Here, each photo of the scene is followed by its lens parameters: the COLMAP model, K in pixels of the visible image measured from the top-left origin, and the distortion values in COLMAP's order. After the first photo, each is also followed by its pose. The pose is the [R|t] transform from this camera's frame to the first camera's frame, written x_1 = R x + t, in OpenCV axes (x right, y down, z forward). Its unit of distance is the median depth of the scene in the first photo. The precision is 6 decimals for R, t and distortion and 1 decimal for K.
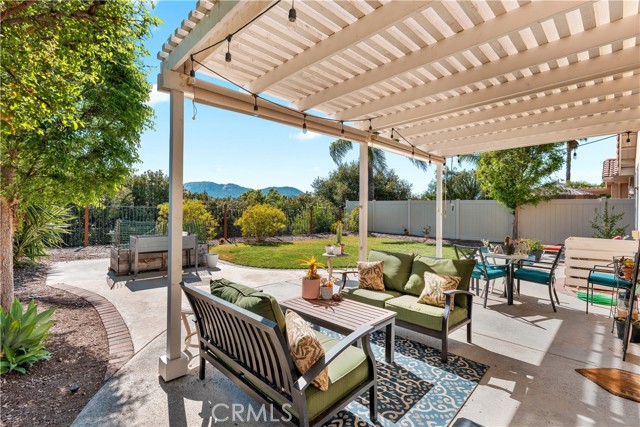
lens RADIAL K [[288.6, 0, 323.5], [0, 288.6, 215.1], [0, 0, 1]] dist [-0.000159, -0.001769]
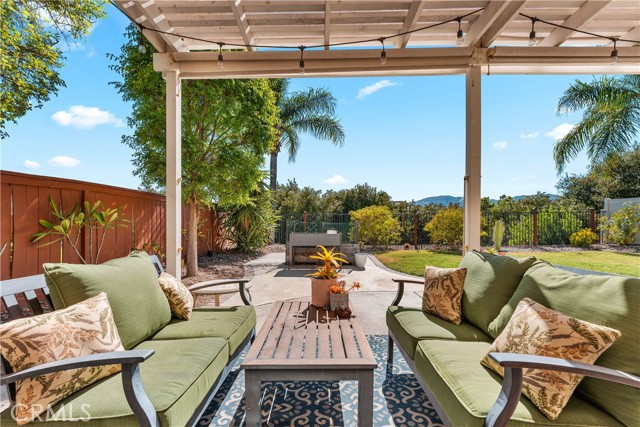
lens RADIAL K [[276.9, 0, 322.9], [0, 276.9, 224.9], [0, 0, 1]] dist [-0.001937, -0.000478]
pose [[0.715626, -0.006854, -0.698450, 0.118858], [0.002966, 0.999973, -0.006773, 0.025291], [0.698478, 0.002775, 0.715626, 0.140410]]
